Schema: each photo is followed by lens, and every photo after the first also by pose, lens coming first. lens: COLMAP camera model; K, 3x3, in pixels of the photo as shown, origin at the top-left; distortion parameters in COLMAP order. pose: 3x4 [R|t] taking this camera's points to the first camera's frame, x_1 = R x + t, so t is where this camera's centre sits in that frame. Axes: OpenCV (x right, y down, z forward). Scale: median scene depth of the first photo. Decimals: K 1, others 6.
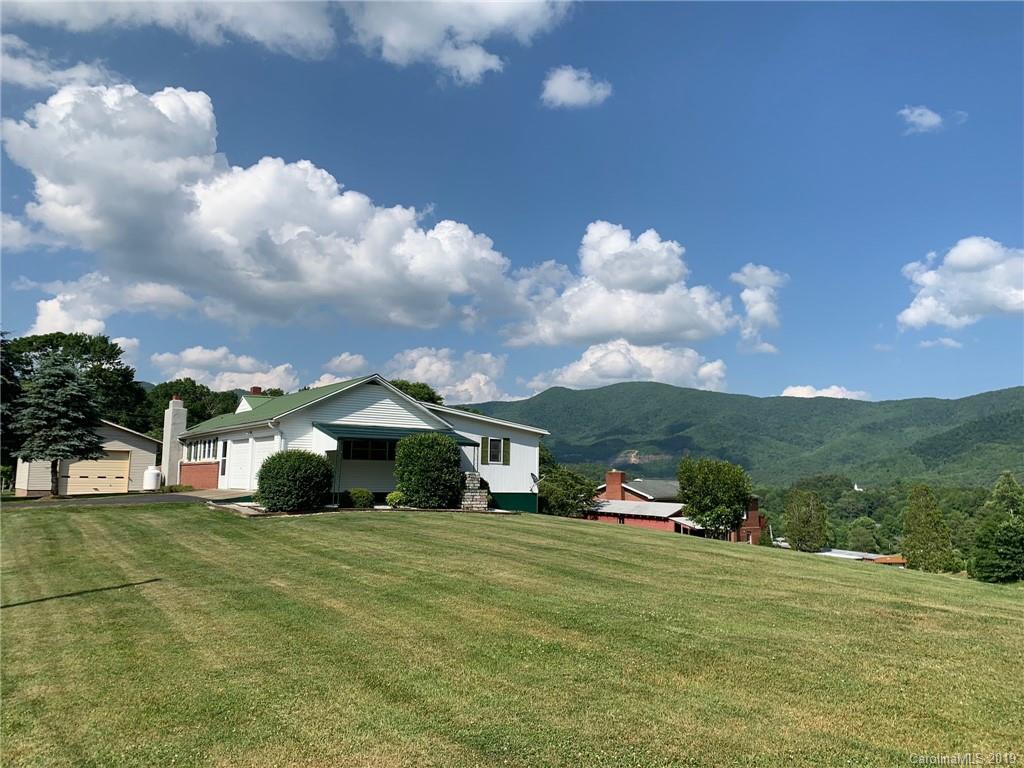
lens RADIAL K [[773.0, 0, 508.3], [0, 773.0, 368.7], [0, 0, 1]] dist [0.083278, -0.151127]
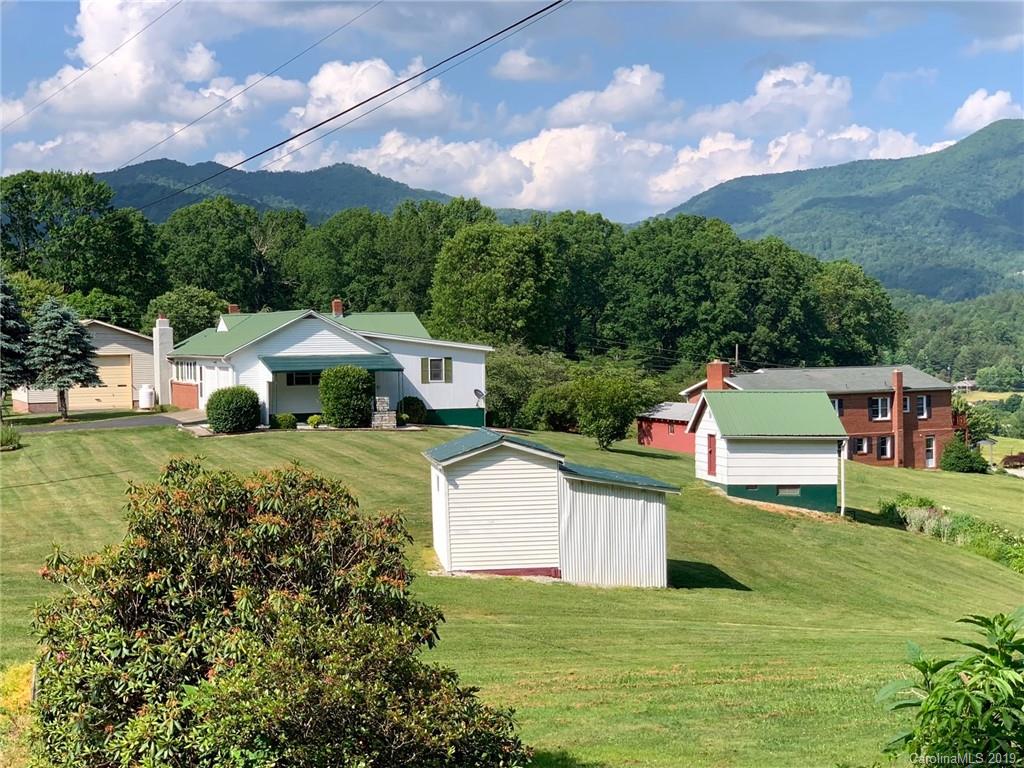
lens RADIAL K [[1661.9, 0, 512.0], [0, 1661.9, 384.0], [0, 0, 1]] dist [0.054471, 0.186218]
pose [[0.970875, -0.021363, -0.238634, 0.623567], [0.062588, 0.984046, 0.166544, -0.246084], [0.231269, -0.176629, 0.956722, -1.148456]]
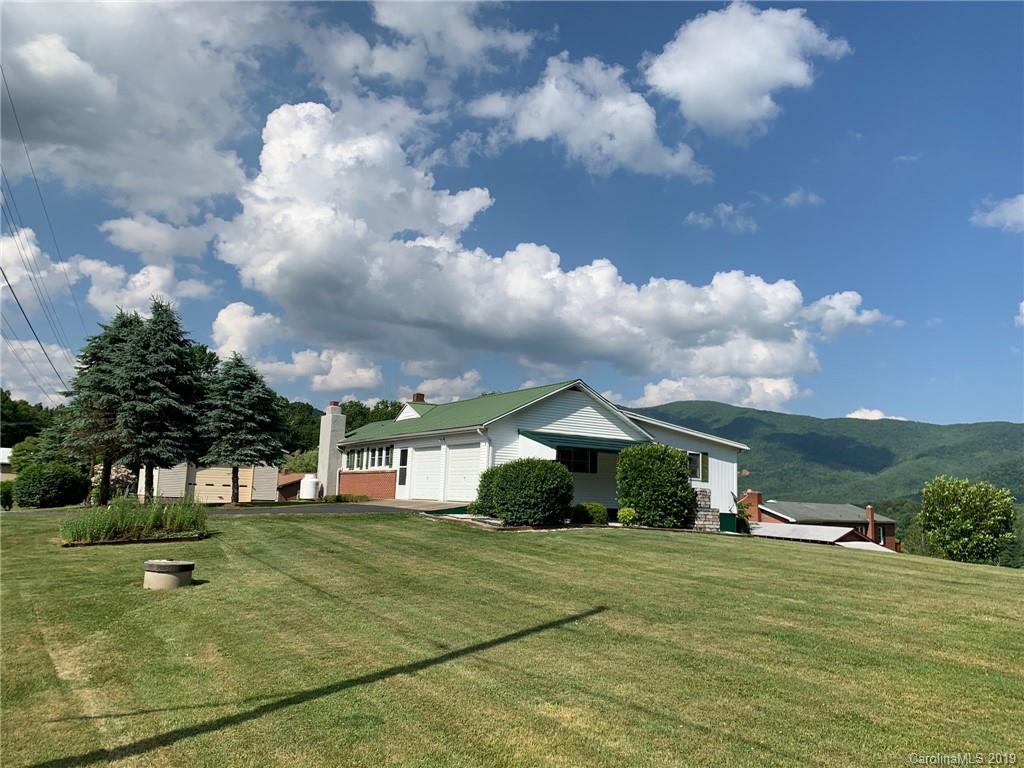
lens RADIAL K [[773.0, 0, 508.3], [0, 773.0, 368.7], [0, 0, 1]] dist [0.083278, -0.151127]
pose [[0.997757, 0.011619, -0.065928, -0.176368], [-0.013036, 0.999692, -0.021108, 0.013737], [0.065662, 0.021920, 0.997601, 0.067104]]
